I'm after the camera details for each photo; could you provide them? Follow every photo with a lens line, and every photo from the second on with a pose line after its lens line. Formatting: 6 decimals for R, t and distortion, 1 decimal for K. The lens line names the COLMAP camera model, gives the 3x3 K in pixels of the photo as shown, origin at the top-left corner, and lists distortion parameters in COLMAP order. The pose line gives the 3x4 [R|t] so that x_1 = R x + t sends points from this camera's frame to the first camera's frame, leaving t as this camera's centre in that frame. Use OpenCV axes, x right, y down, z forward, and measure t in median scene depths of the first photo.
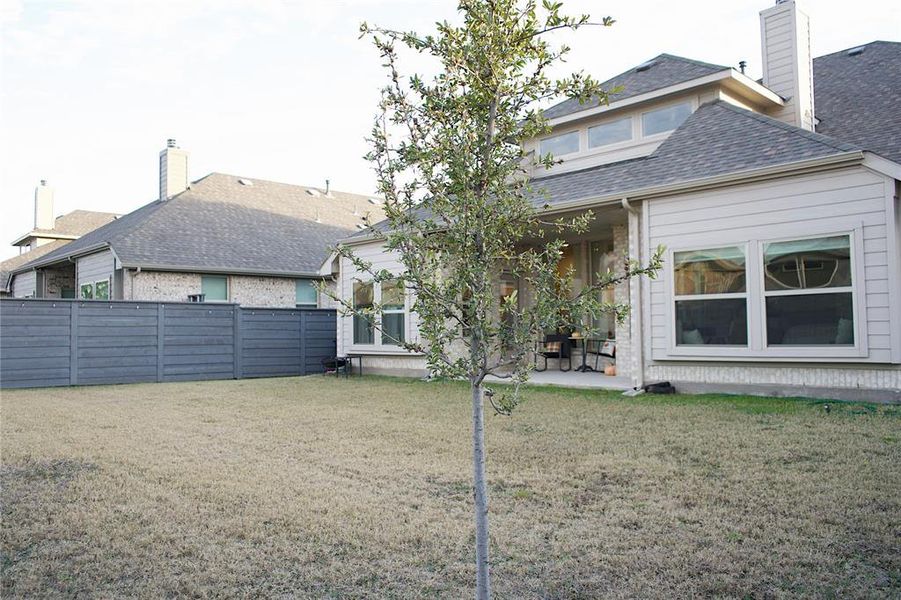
lens RADIAL K [[716.2, 0, 450.5], [0, 716.2, 300.0], [0, 0, 1]] dist [-0.012274, 0.008504]
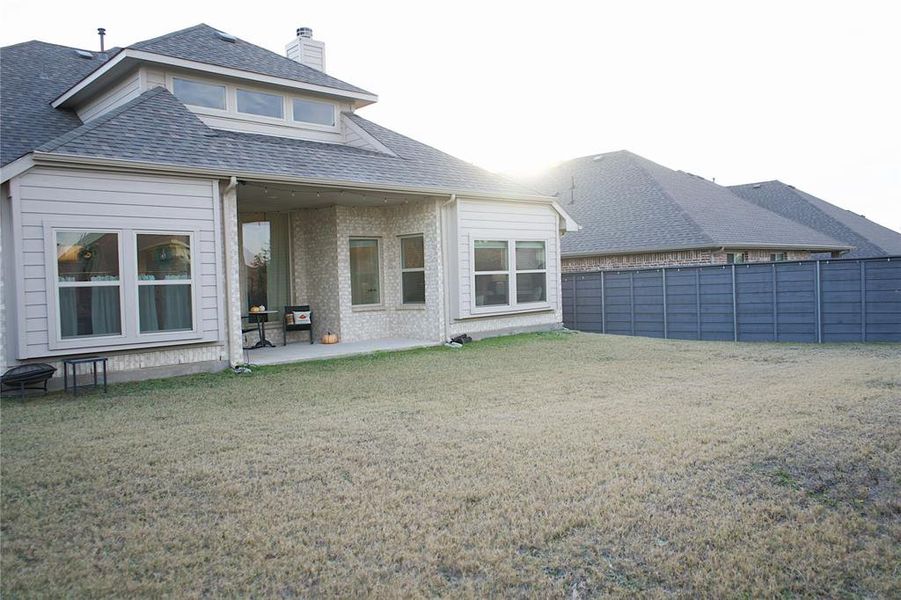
lens RADIAL K [[716.2, 0, 450.5], [0, 716.2, 300.0], [0, 0, 1]] dist [-0.012274, 0.008504]
pose [[-0.022279, 0.012200, 0.999677, -1.066130], [0.017002, 0.999786, -0.011823, 0.064637], [-0.999607, 0.016733, -0.022482, 1.053522]]
